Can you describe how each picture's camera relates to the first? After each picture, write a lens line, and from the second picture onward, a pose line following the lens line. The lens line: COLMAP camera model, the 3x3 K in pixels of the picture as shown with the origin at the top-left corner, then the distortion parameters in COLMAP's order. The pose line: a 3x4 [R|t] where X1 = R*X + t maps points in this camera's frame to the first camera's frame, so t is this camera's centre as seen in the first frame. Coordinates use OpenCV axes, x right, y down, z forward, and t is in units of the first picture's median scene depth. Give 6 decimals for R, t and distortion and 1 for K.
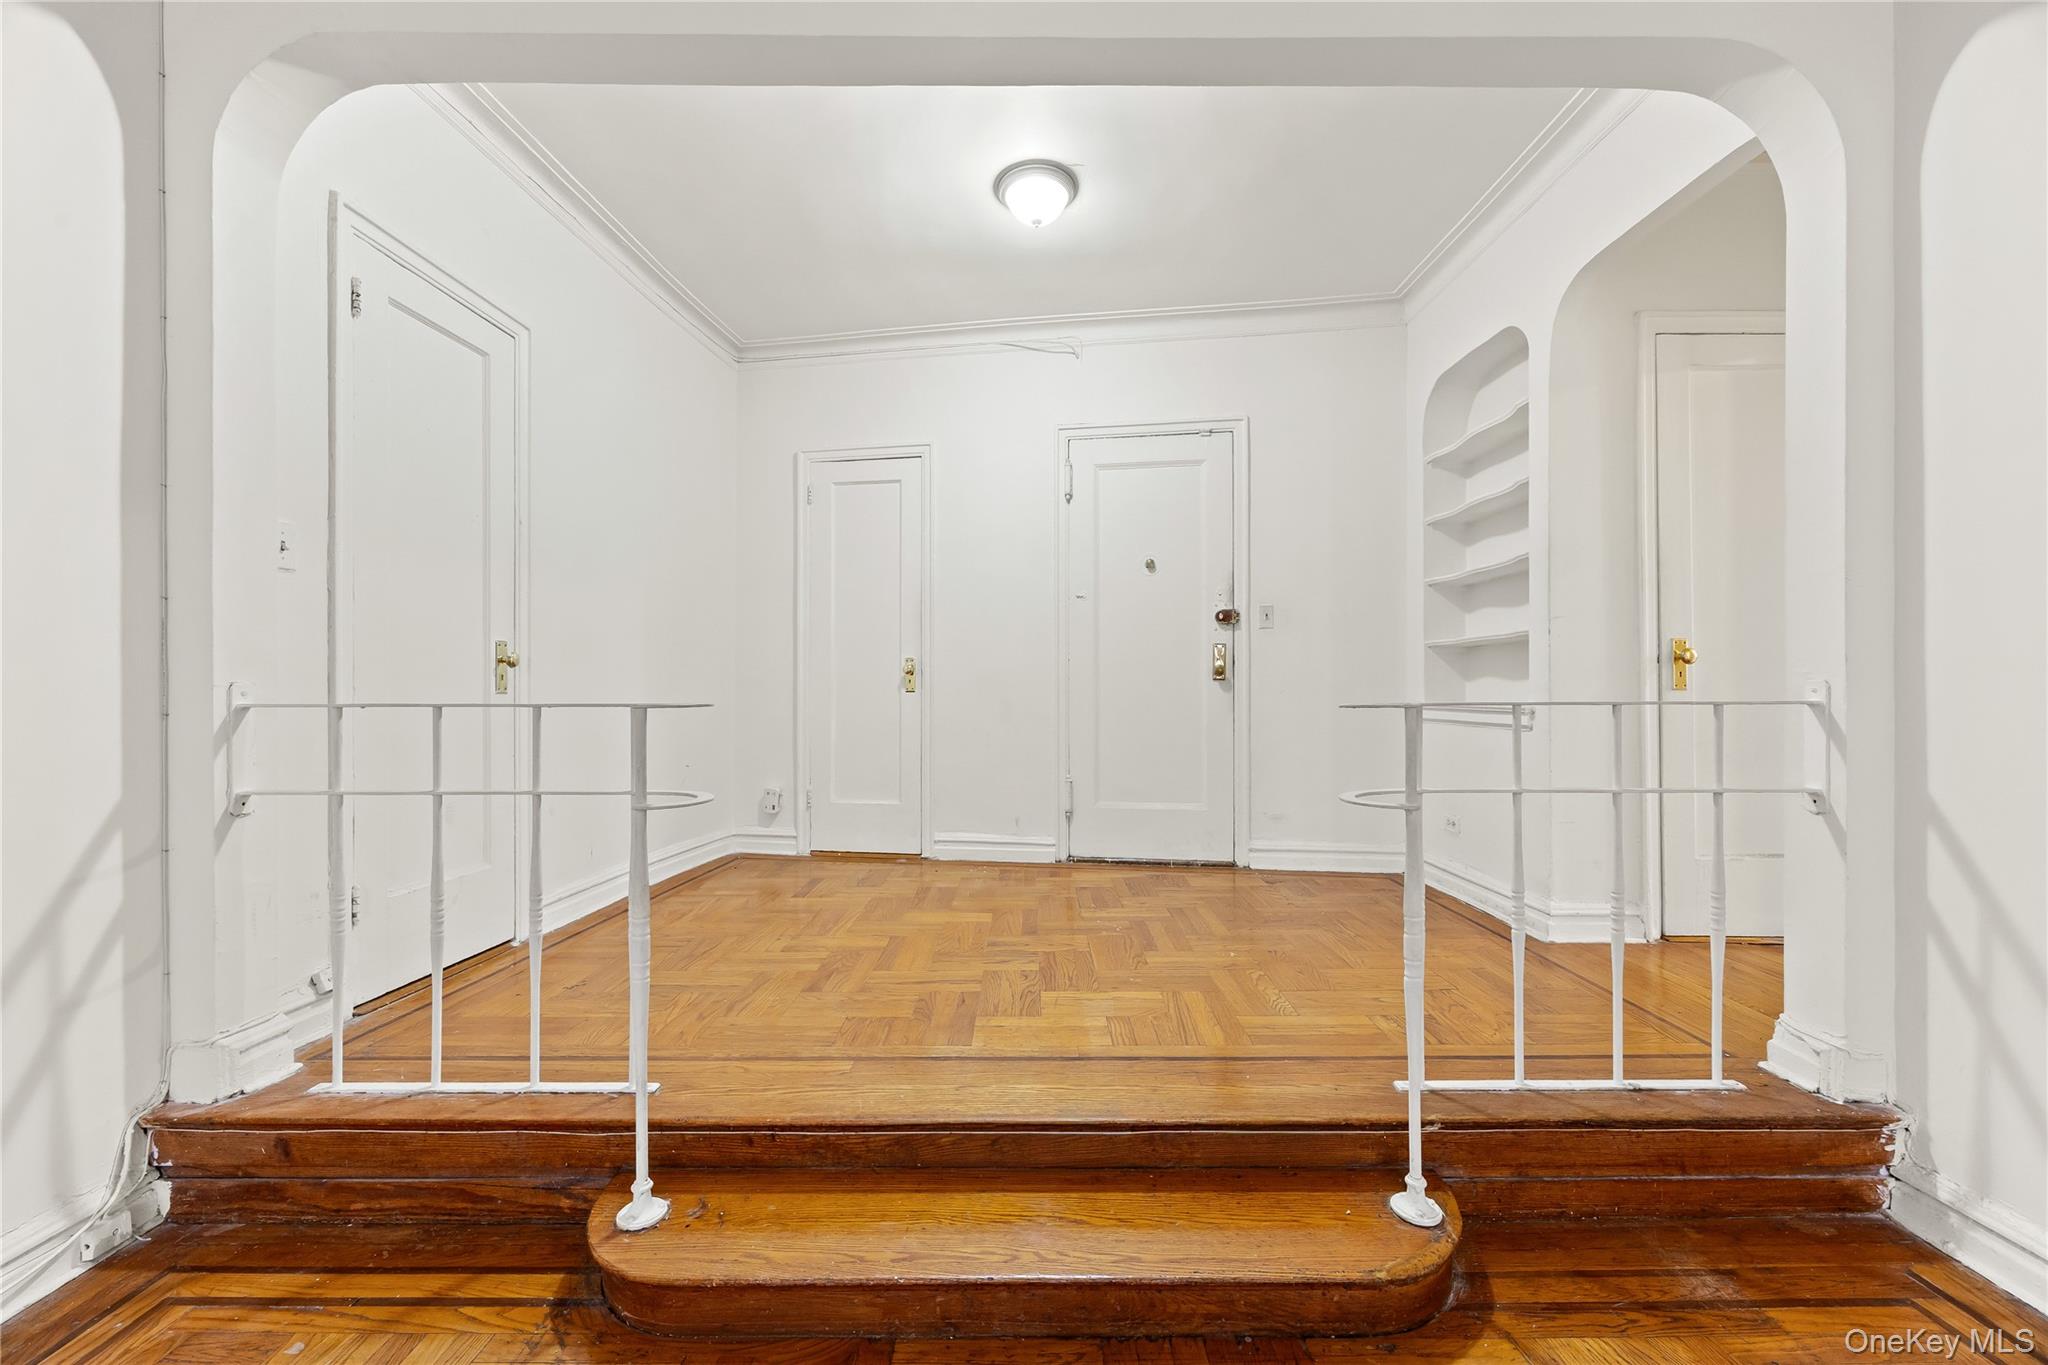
lens RADIAL K [[788.6, 0, 1013.8], [0, 788.6, 690.5], [0, 0, 1]] dist [-0.000293, -0.000586]
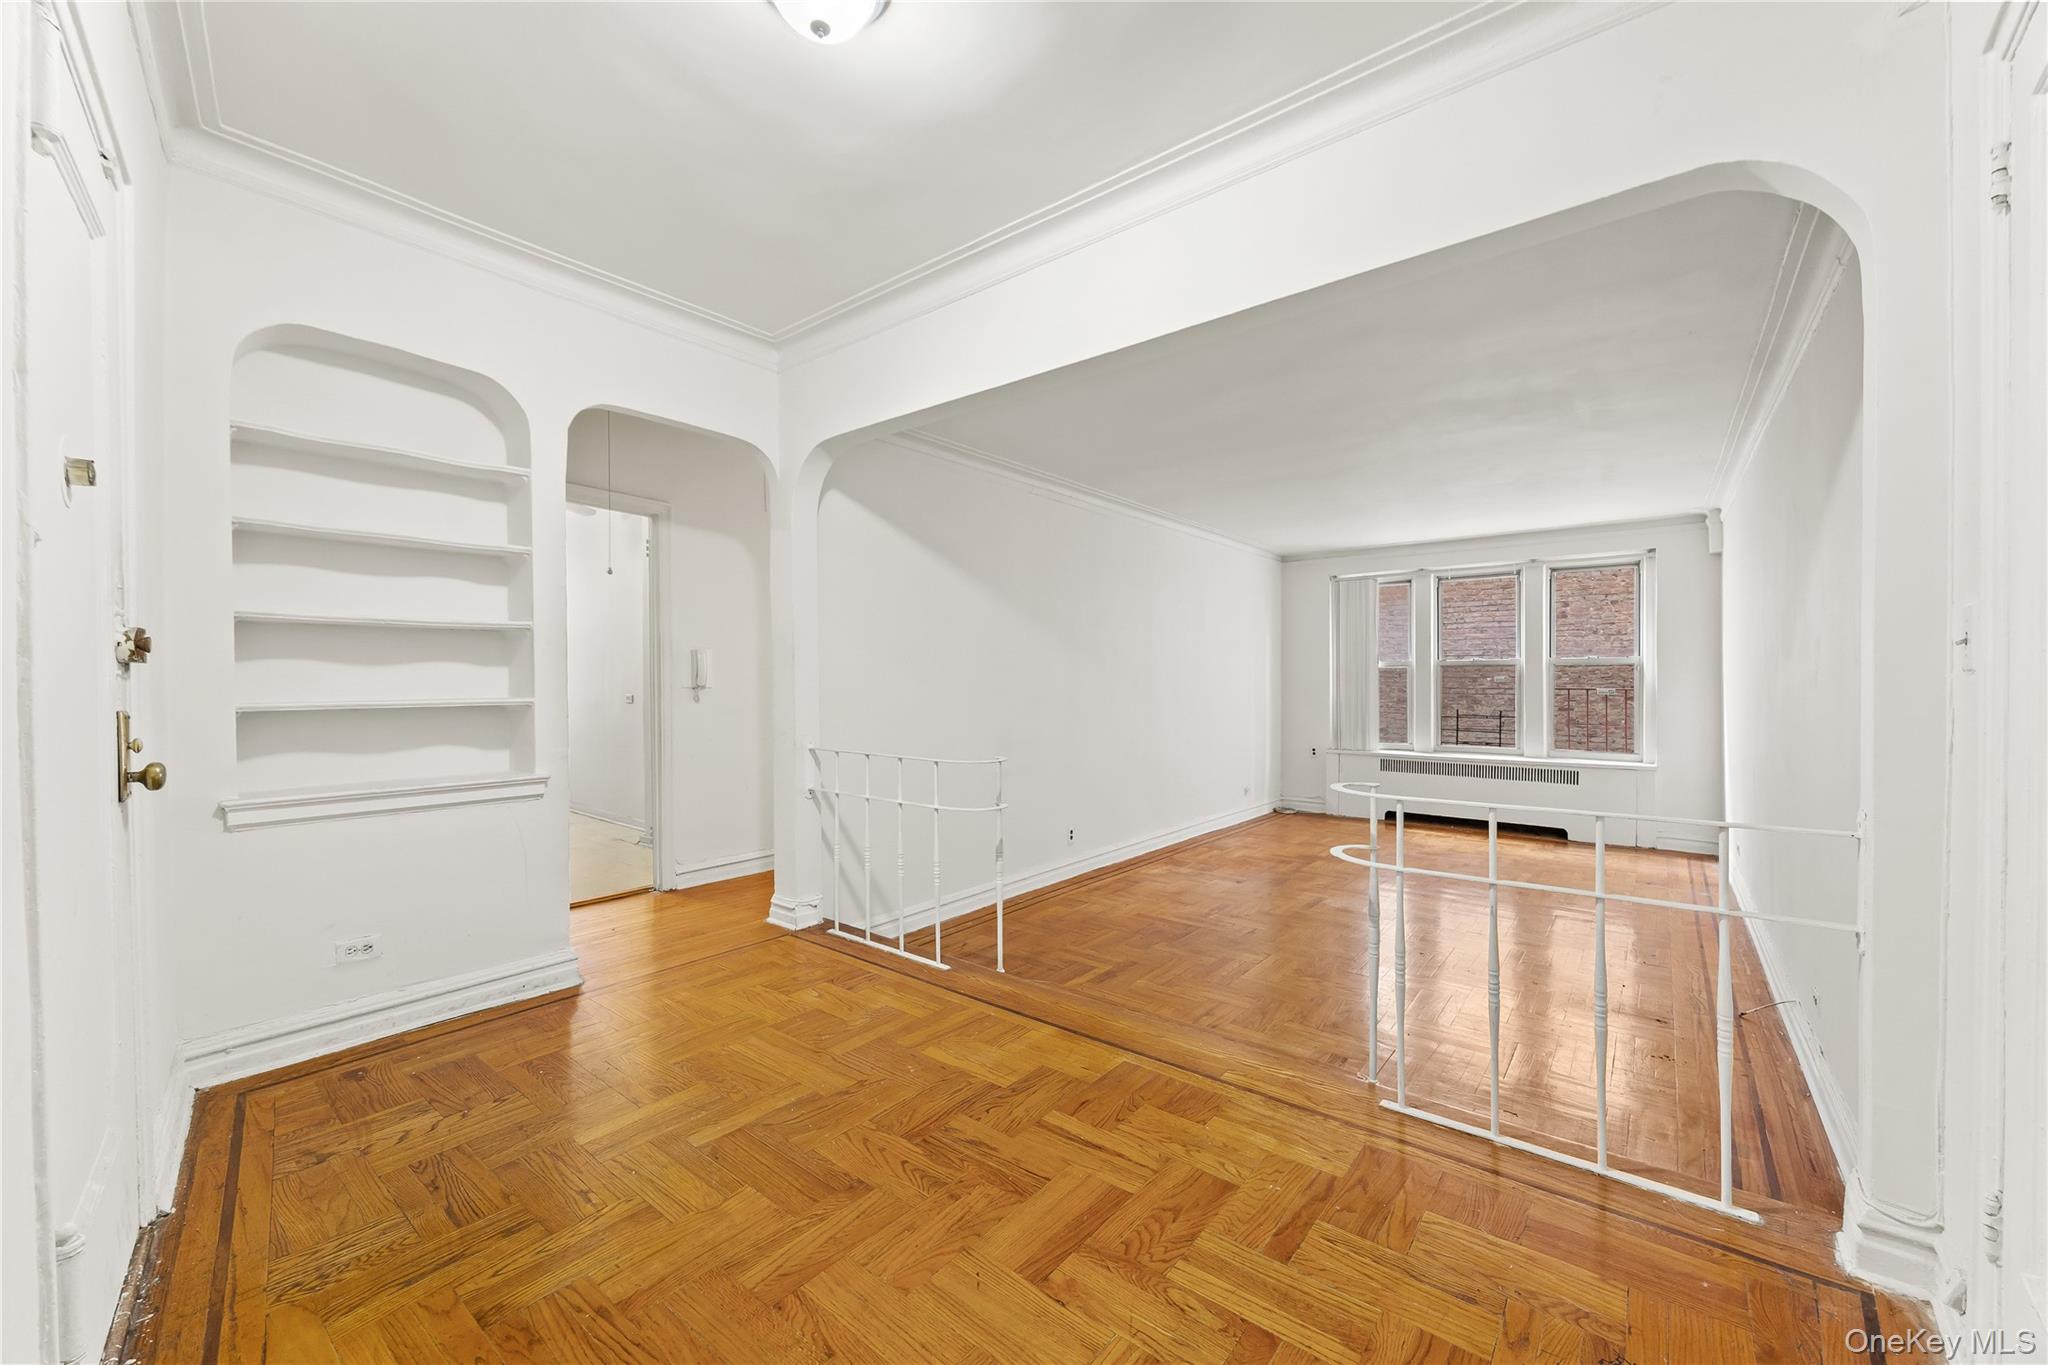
lens RADIAL K [[788.6, 0, 1012.4], [0, 788.6, 687.0], [0, 0, 1]] dist [-0.000293, -0.000586]
pose [[-0.781937, 0.003659, 0.623346, -0.589287], [0.004873, 0.999988, 0.000243, -0.115553], [-0.623338, 0.003228, -0.781946, 1.772580]]
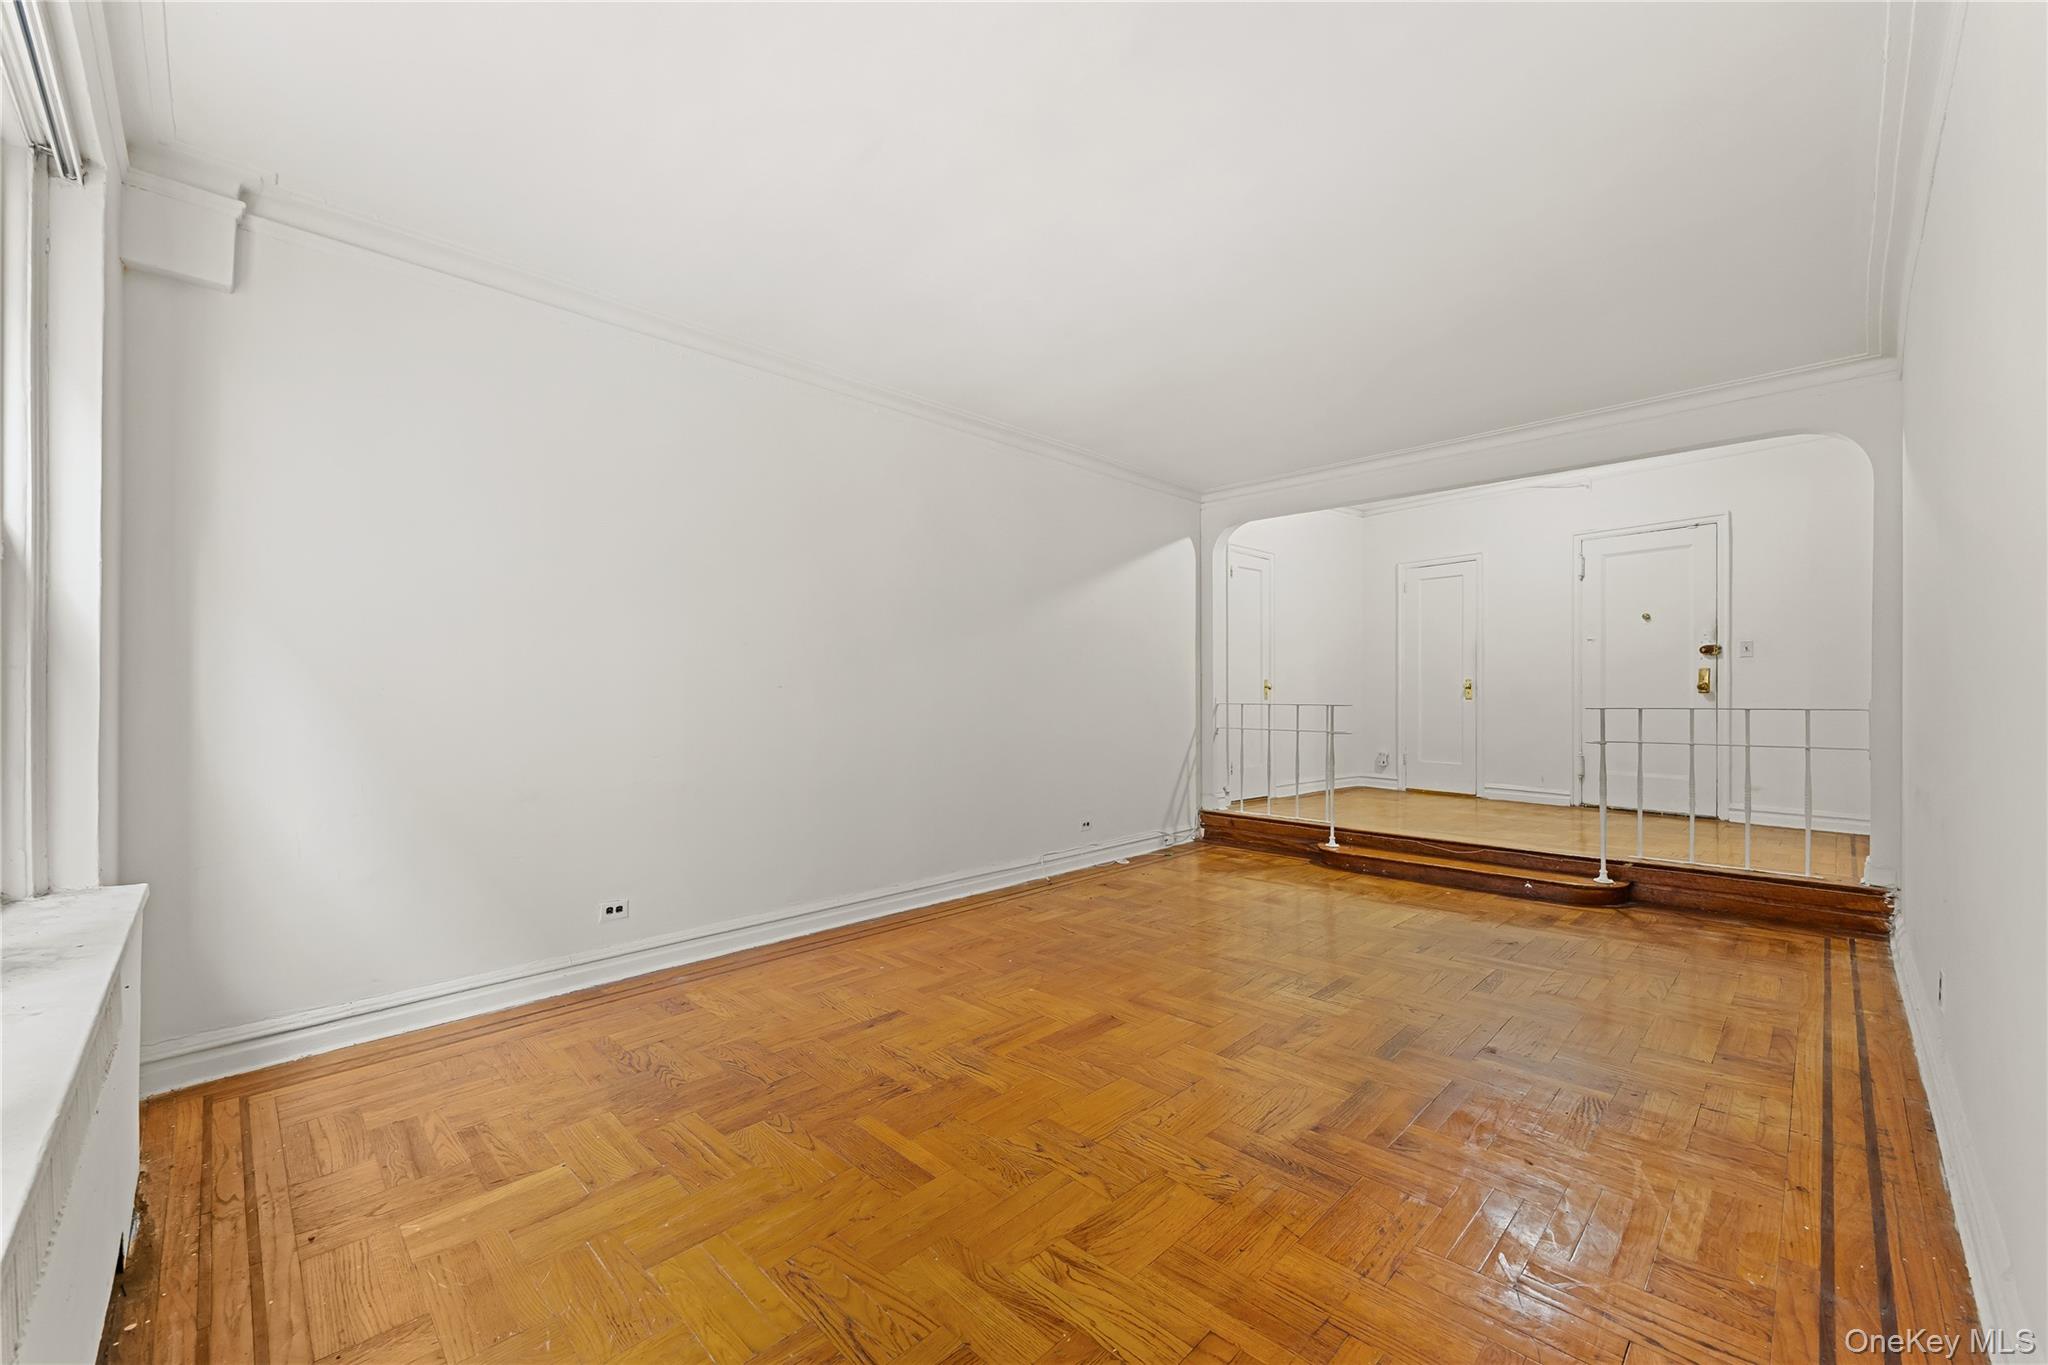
lens RADIAL K [[788.6, 0, 974.2], [0, 788.6, 692.8], [0, 0, 1]] dist [-0.000293, -0.000586]
pose [[0.695504, 0.000947, -0.718522, 0.636978], [0.001081, 0.999997, 0.002365, -0.030611], [0.718522, -0.002421, 0.695500, -1.740075]]
